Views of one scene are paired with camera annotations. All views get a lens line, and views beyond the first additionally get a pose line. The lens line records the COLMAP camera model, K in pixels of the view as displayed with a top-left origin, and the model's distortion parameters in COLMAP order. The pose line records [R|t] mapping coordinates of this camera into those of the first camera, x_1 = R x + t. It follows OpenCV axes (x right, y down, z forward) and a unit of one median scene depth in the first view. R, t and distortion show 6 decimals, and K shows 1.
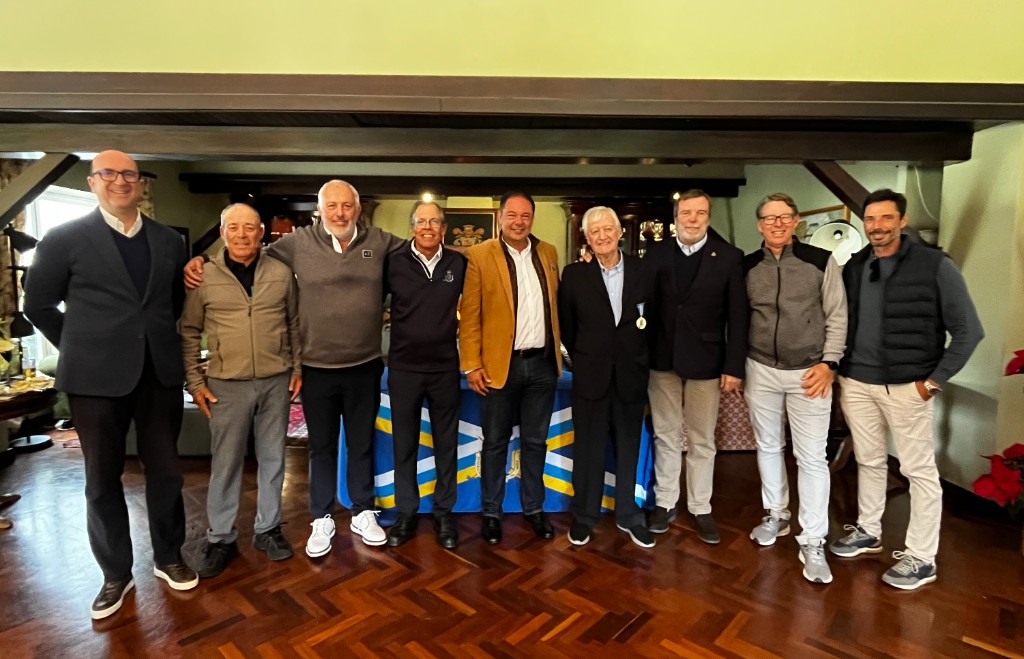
lens RADIAL K [[564.4, 0, 495.1], [0, 564.4, 324.1], [0, 0, 1]] dist [0.002267, 0.000244]
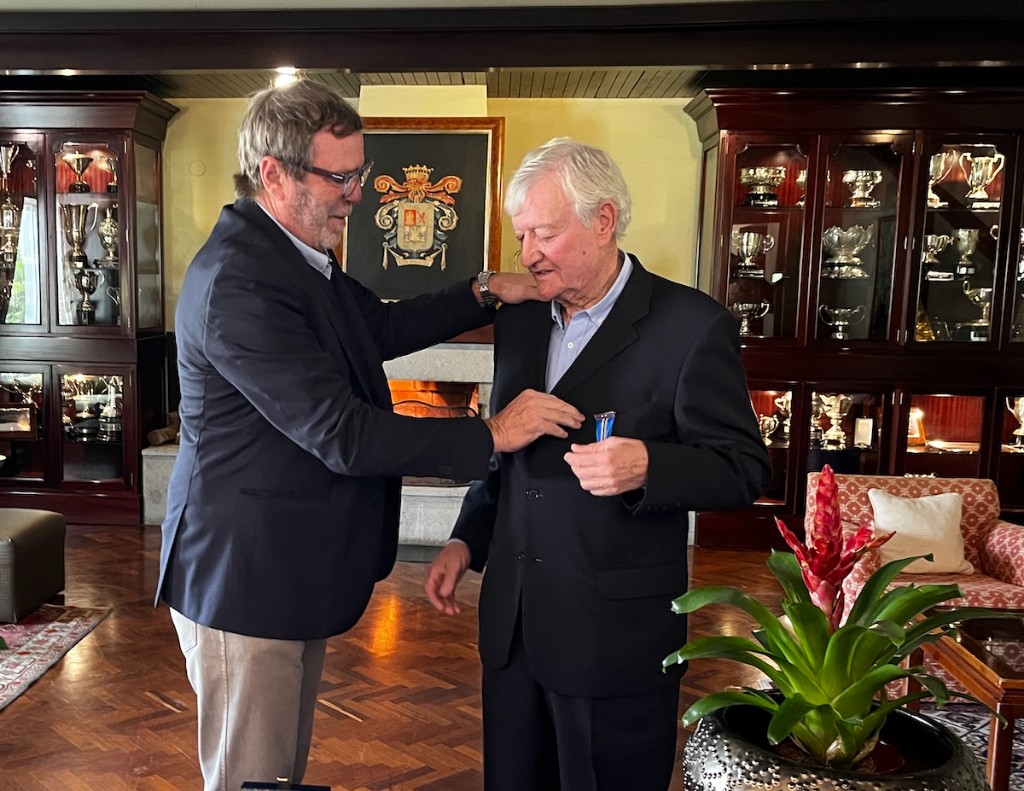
lens RADIAL K [[1133.6, 0, 385.9], [0, 1133.6, 439.1], [0, 0, 1]] dist [0.033252, -0.023452]
pose [[0.991818, 0.023403, -0.125493, 0.067525], [-0.017896, 0.998834, 0.044836, -0.091085], [0.126396, -0.042223, 0.991081, 0.724465]]
